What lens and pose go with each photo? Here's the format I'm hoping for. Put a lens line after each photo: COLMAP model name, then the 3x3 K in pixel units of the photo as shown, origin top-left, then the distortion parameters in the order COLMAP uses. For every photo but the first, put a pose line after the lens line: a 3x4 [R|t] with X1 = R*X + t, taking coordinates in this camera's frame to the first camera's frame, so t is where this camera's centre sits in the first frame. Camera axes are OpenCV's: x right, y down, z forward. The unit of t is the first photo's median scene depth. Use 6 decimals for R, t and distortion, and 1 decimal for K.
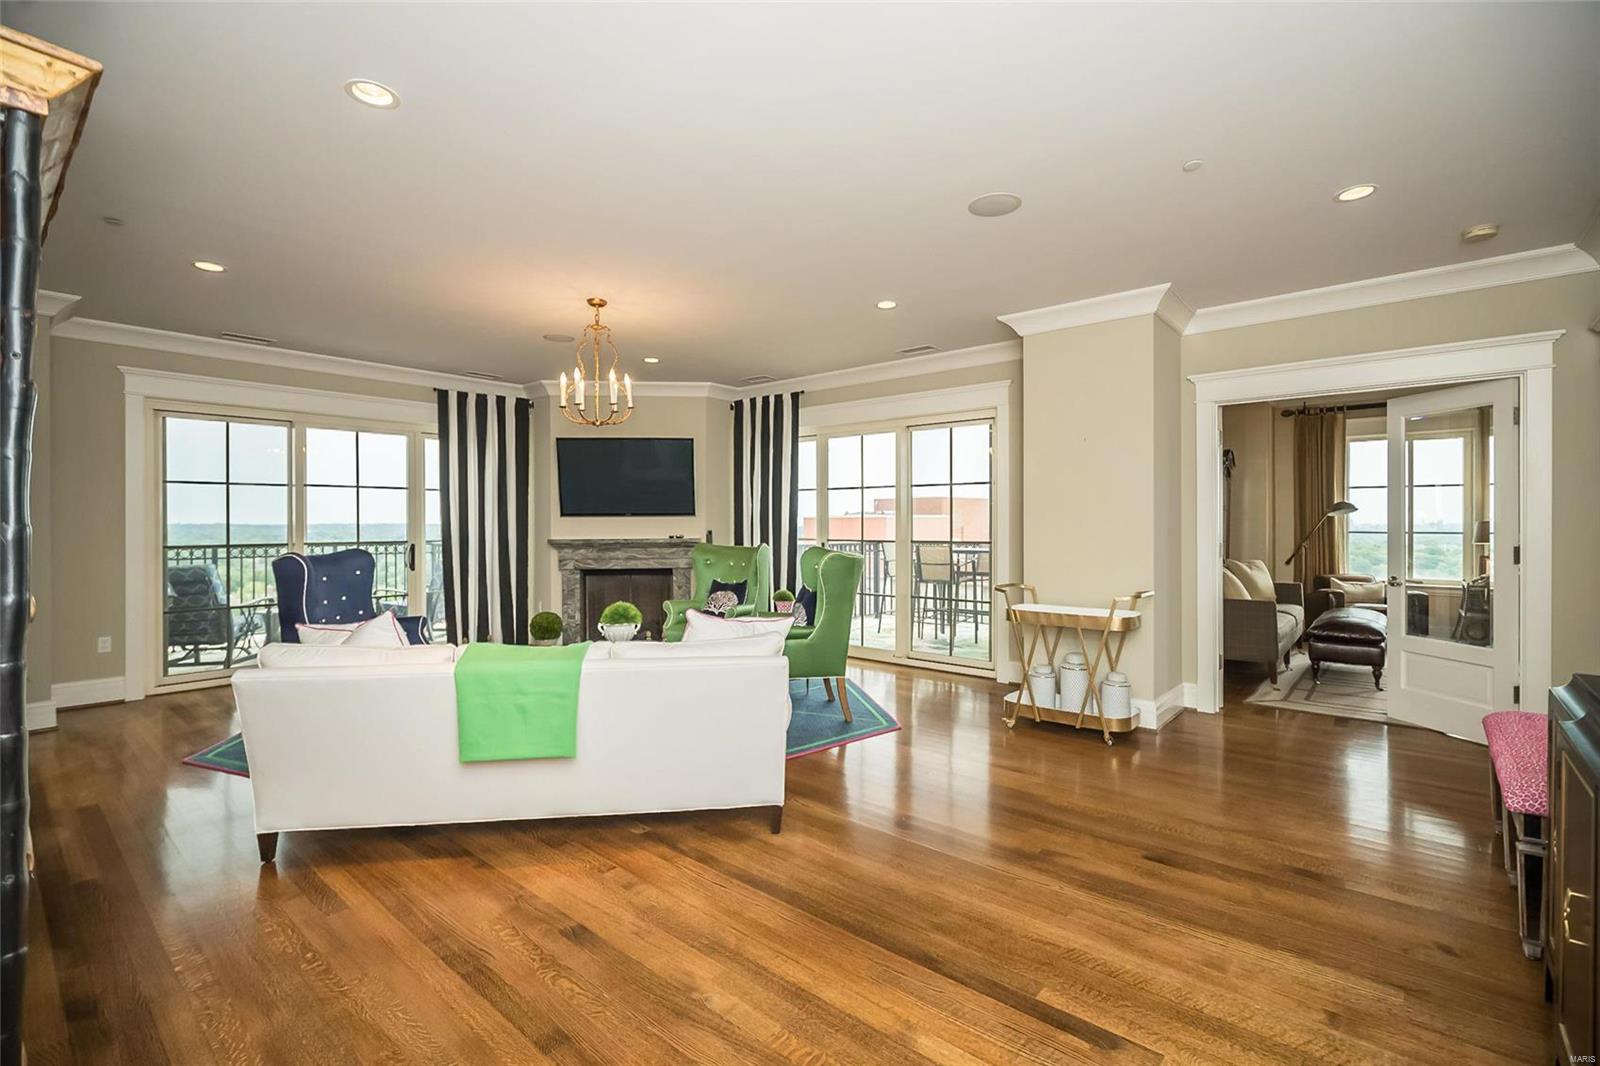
lens RADIAL K [[749.5, 0, 769.6], [0, 749.5, 524.1], [0, 0, 1]] dist [-0.006723, 0.001052]
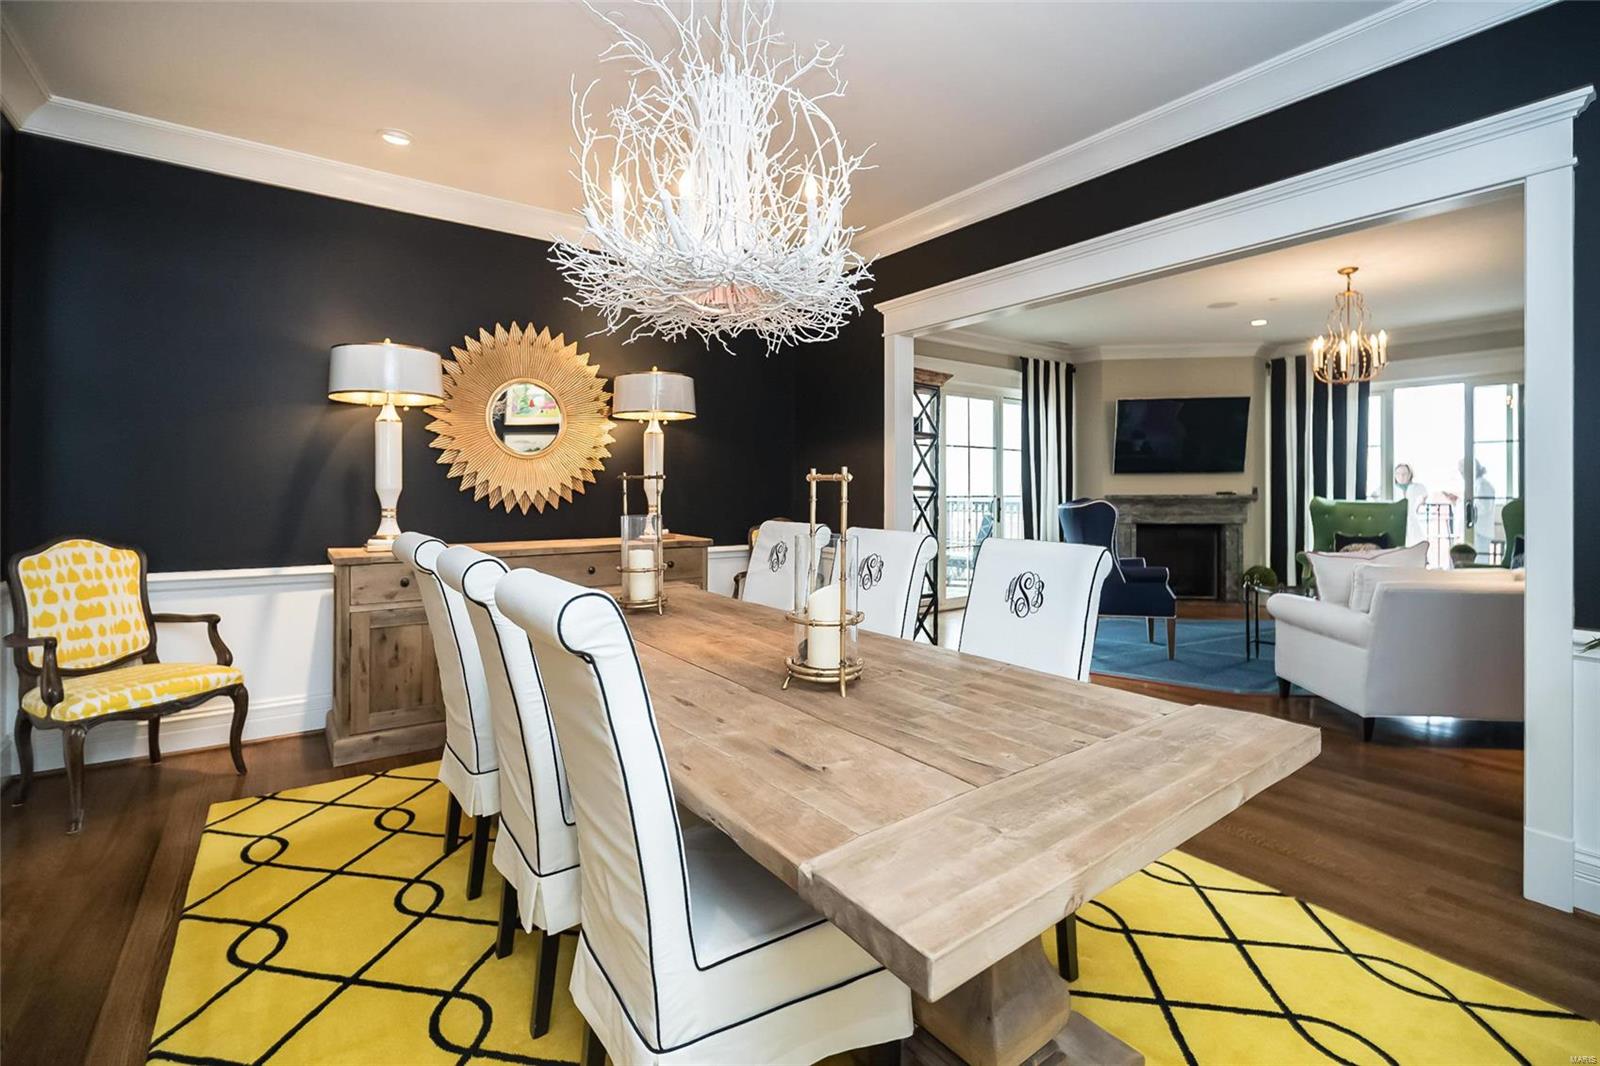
lens RADIAL K [[749.5, 0, 730.9], [0, 749.5, 497.7], [0, 0, 1]] dist [-0.006723, 0.001052]
pose [[0.972748, -0.008482, -0.231710, -0.562367], [0.008011, 0.999963, -0.002973, 0.022080], [0.231727, 0.001035, 0.972780, -0.165976]]
